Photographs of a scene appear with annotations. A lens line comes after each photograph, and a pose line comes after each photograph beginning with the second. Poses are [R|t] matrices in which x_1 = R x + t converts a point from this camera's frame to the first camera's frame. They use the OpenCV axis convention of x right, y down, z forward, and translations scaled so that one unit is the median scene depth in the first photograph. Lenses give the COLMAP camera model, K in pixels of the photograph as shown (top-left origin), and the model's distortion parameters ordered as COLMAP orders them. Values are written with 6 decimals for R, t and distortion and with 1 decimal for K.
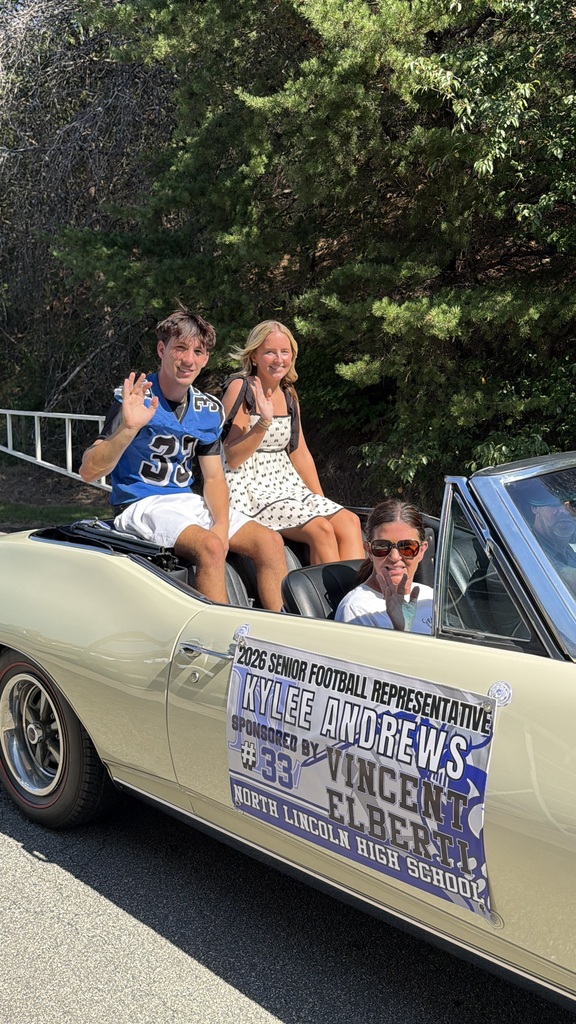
lens RADIAL K [[866.3, 0, 325.9], [0, 866.3, 531.9], [0, 0, 1]] dist [0.049879, -0.081576]
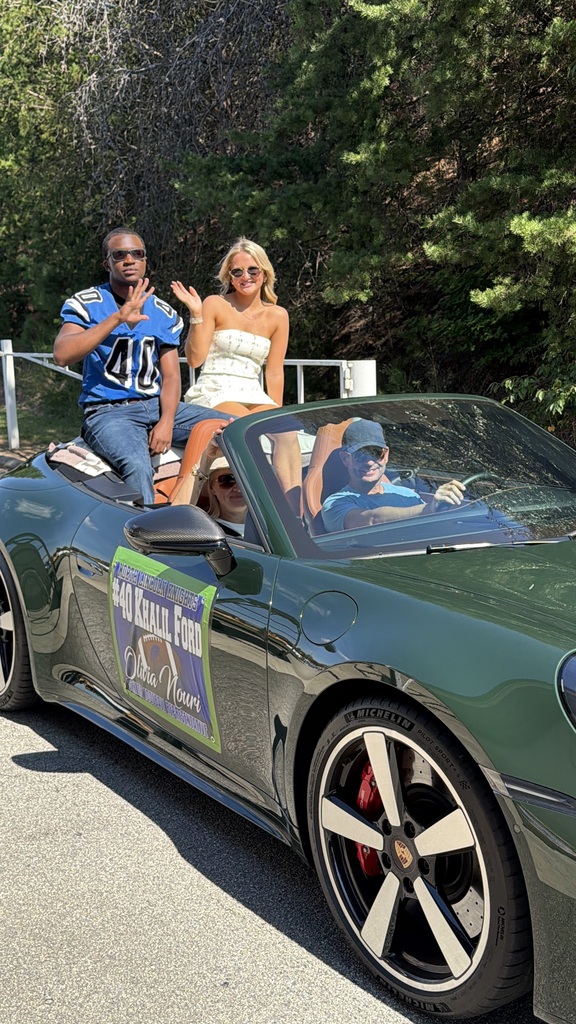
lens RADIAL K [[1050.9, 0, 327.6], [0, 1050.9, 532.9], [0, 0, 1]] dist [0.035299, 0.000000]
pose [[0.983071, -0.007900, -0.183054, 0.064162], [0.014797, 0.999230, 0.036342, 0.017891], [0.182626, -0.038436, 0.982431, -0.118913]]
